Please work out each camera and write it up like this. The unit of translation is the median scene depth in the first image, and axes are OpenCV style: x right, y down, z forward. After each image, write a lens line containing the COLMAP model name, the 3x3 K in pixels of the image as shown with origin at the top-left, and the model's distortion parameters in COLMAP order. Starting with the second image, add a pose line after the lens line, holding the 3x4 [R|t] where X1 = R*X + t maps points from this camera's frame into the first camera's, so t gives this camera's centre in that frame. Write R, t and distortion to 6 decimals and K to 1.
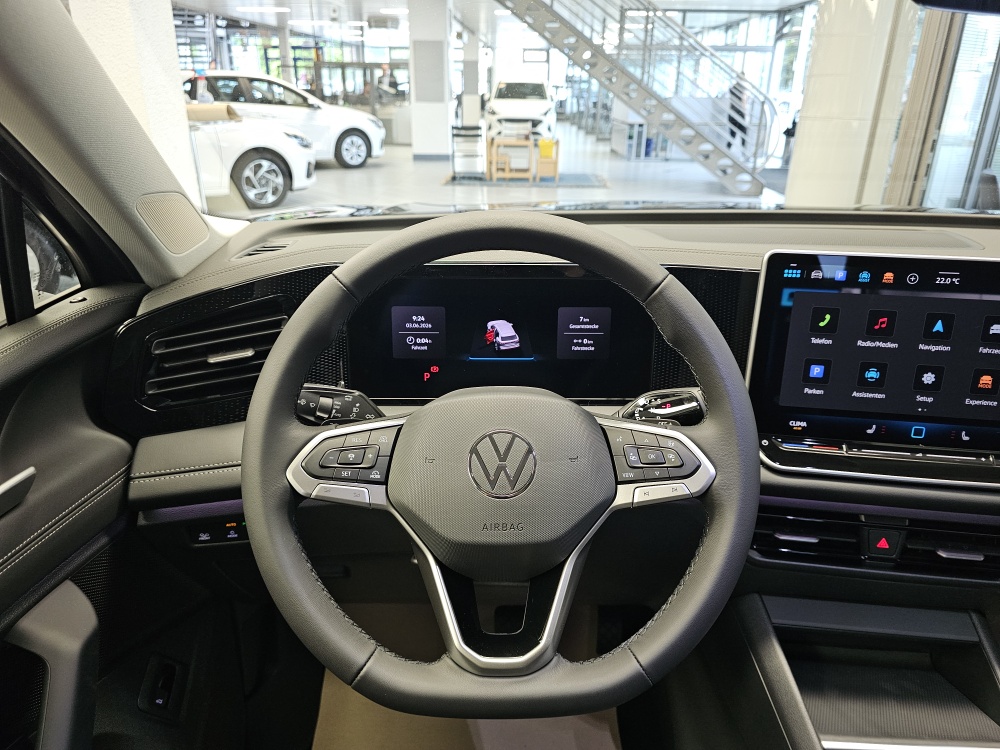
lens RADIAL K [[686.1, 0, 504.6], [0, 686.1, 366.2], [0, 0, 1]] dist [0.057033, -0.066953]
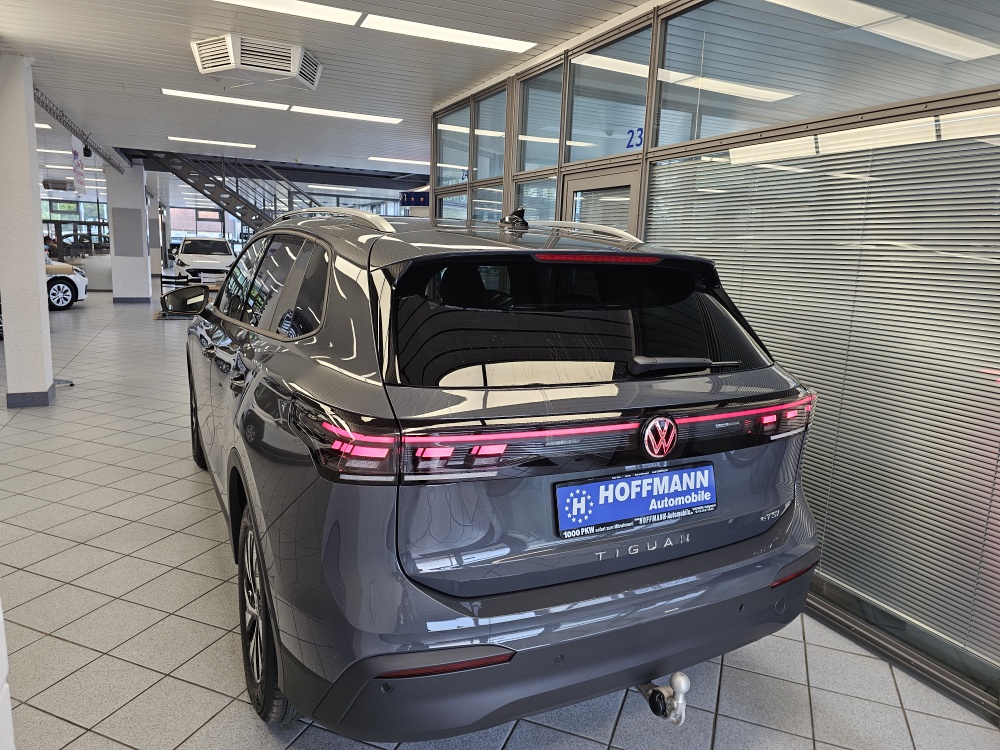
lens RADIAL K [[686.1, 0, 493.6], [0, 686.1, 381.9], [0, 0, 1]] dist [0.057033, -0.066953]
pose [[0.899900, -0.059133, 0.432069, -1.117428], [0.136336, 0.979250, -0.149937, 1.329141], [-0.414237, 0.193835, 0.889289, -3.921206]]
